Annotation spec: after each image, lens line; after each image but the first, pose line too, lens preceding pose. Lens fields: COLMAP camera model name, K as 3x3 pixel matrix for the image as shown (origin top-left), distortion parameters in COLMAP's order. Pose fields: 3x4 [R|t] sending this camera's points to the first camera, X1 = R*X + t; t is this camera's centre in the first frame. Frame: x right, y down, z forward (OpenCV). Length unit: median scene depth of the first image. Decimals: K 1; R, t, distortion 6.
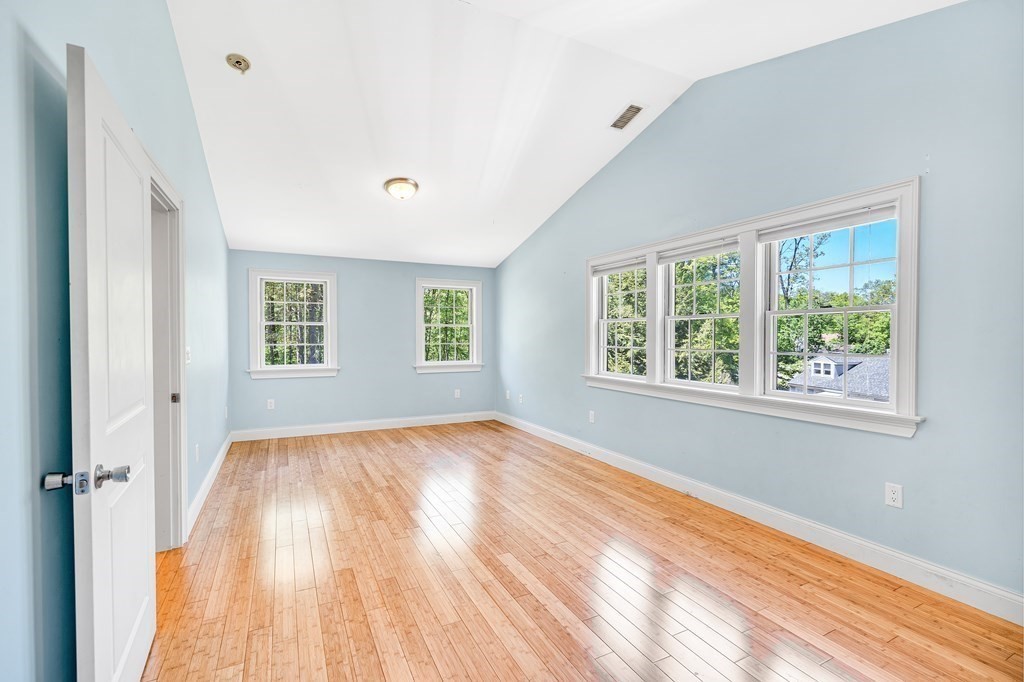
lens RADIAL K [[470.6, 0, 514.3], [0, 470.6, 340.3], [0, 0, 1]] dist [0.000059, 0.001410]
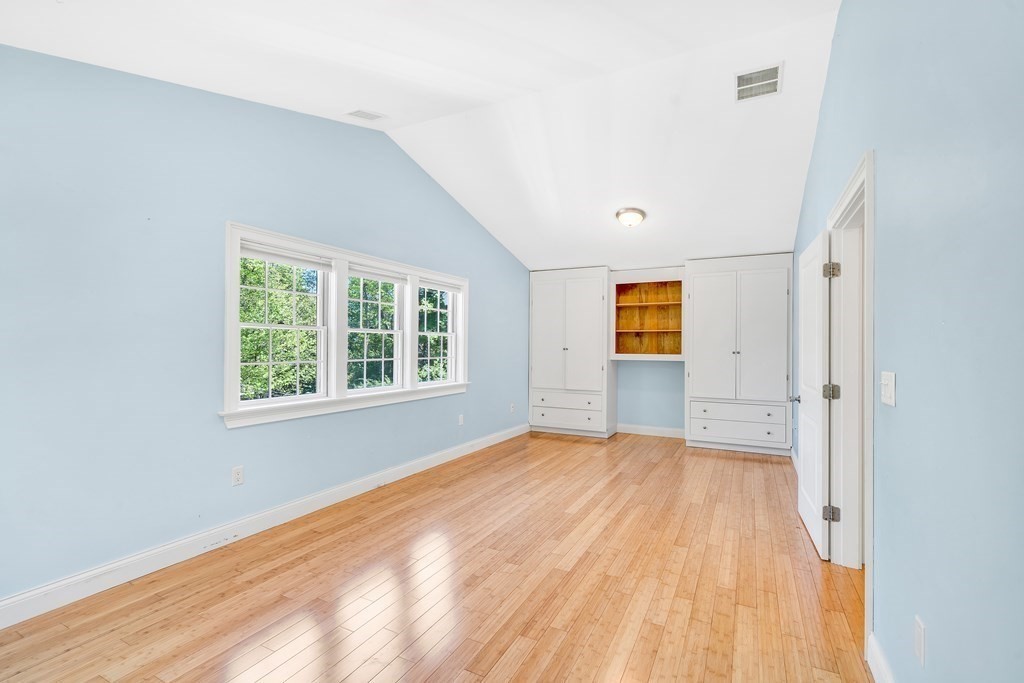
lens RADIAL K [[470.6, 0, 511.0], [0, 470.6, 346.8], [0, 0, 1]] dist [0.000059, 0.001410]
pose [[-0.598450, -0.002373, 0.801157, -0.734478], [0.000565, 0.999994, 0.003384, -0.015110], [-0.801160, 0.002478, -0.598445, 1.426840]]
